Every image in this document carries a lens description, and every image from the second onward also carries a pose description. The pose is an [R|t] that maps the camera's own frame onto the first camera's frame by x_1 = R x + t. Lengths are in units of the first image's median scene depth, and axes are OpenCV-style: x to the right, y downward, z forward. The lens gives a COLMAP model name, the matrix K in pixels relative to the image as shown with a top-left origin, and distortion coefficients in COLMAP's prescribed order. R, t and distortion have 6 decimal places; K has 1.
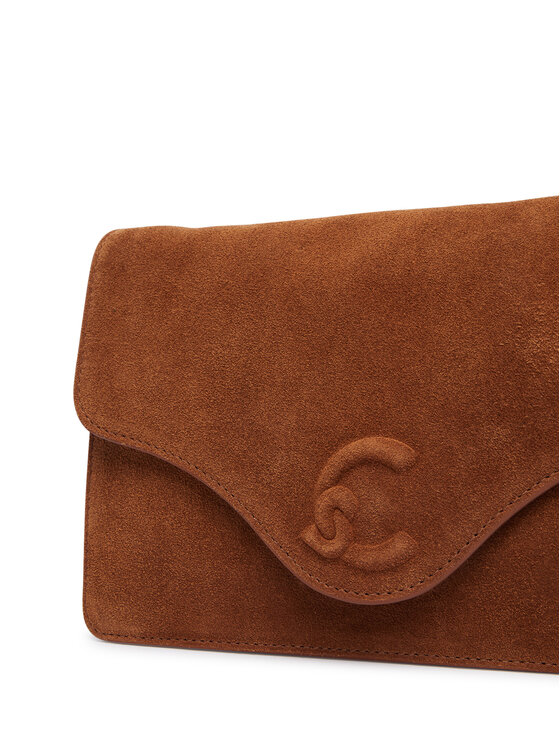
lens RADIAL K [[1077.5, 0, 280.0], [0, 1077.5, 373.0], [0, 0, 1]] dist [-0.052031, -0.048279]
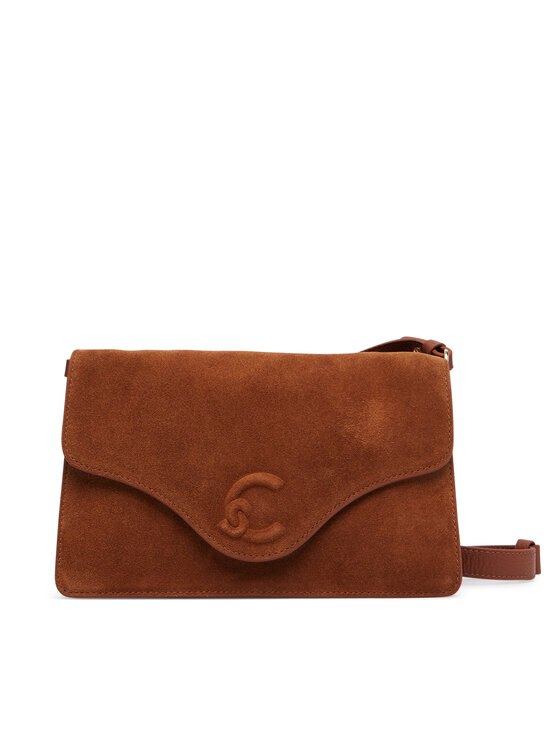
lens RADIAL K [[898.4, 0, 280.0], [0, 898.4, 373.0], [0, 0, 1]] dist [-0.002843, -0.004245]
pose [[0.942725, 0.081872, 0.323369, -0.396253], [-0.047677, 0.992530, -0.112298, 0.060364], [-0.330147, 0.090448, 0.939586, -0.493400]]
